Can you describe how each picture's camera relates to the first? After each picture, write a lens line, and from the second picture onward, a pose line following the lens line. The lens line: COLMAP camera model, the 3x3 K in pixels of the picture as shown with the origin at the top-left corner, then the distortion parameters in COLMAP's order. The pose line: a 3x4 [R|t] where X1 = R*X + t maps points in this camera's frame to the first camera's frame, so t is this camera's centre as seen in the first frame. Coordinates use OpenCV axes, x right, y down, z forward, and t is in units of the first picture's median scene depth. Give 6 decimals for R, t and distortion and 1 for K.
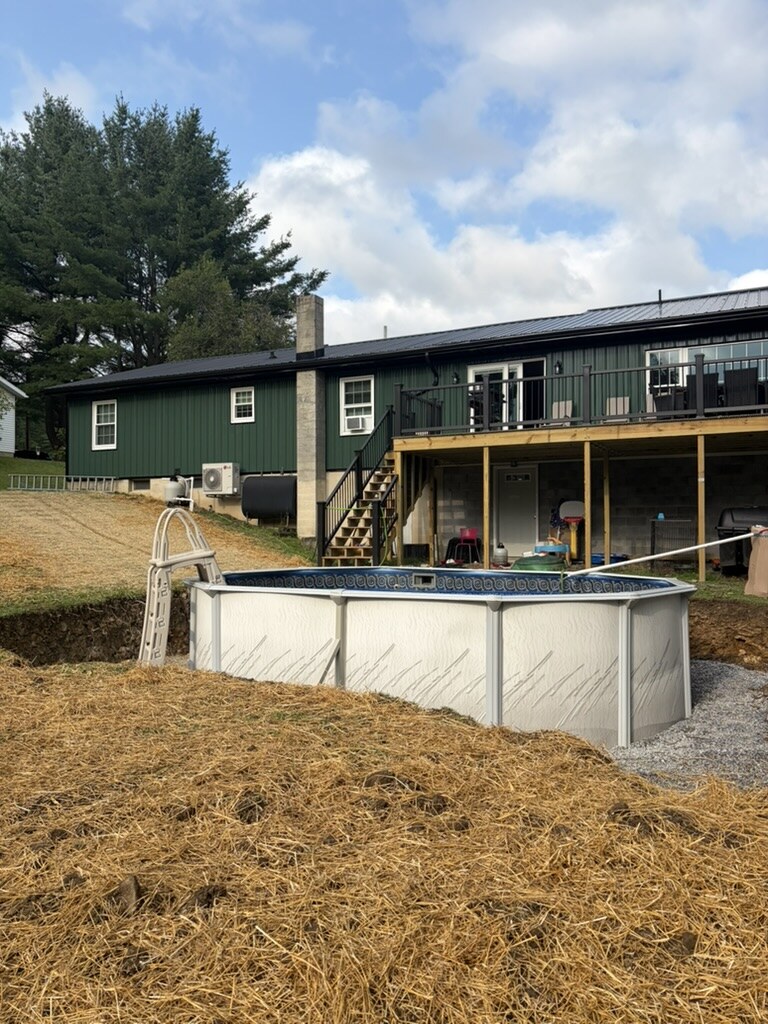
lens RADIAL K [[783.6, 0, 384.0], [0, 783.6, 512.0], [0, 0, 1]] dist [0.064518, -0.069803]
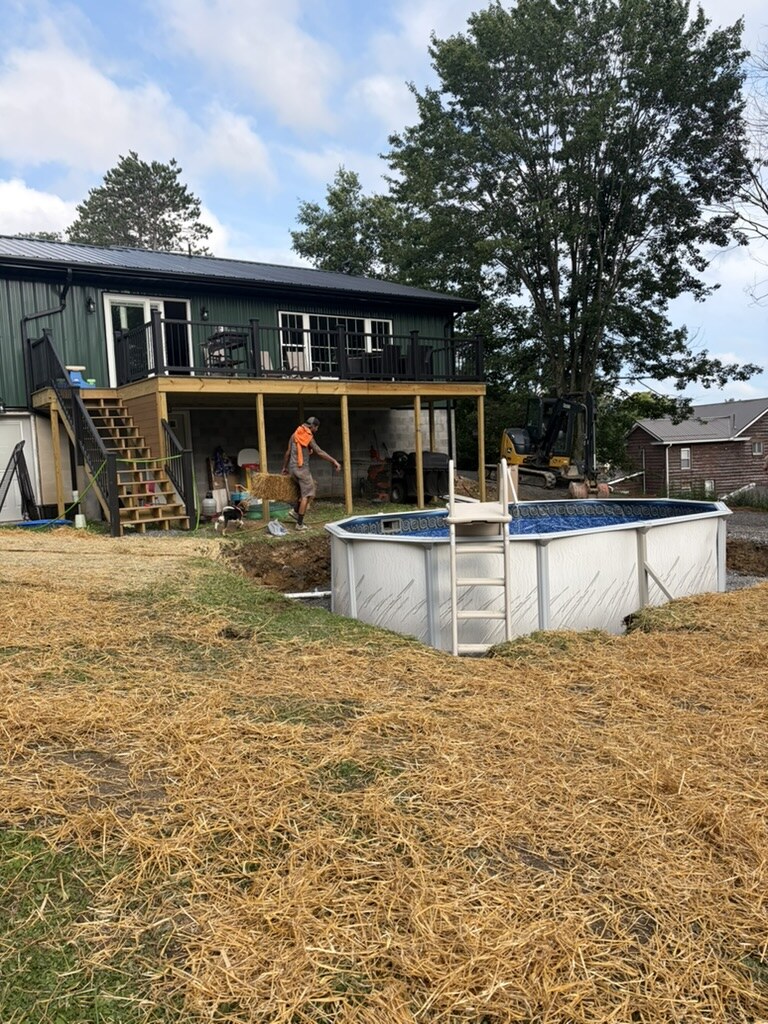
lens RADIAL K [[783.6, 0, 384.0], [0, 783.6, 512.0], [0, 0, 1]] dist [0.064518, -0.069803]
pose [[0.525451, -0.066297, 0.848237, -0.632796], [0.015142, 0.997530, 0.068586, -0.000739], [-0.850689, -0.023194, 0.525158, 0.355173]]
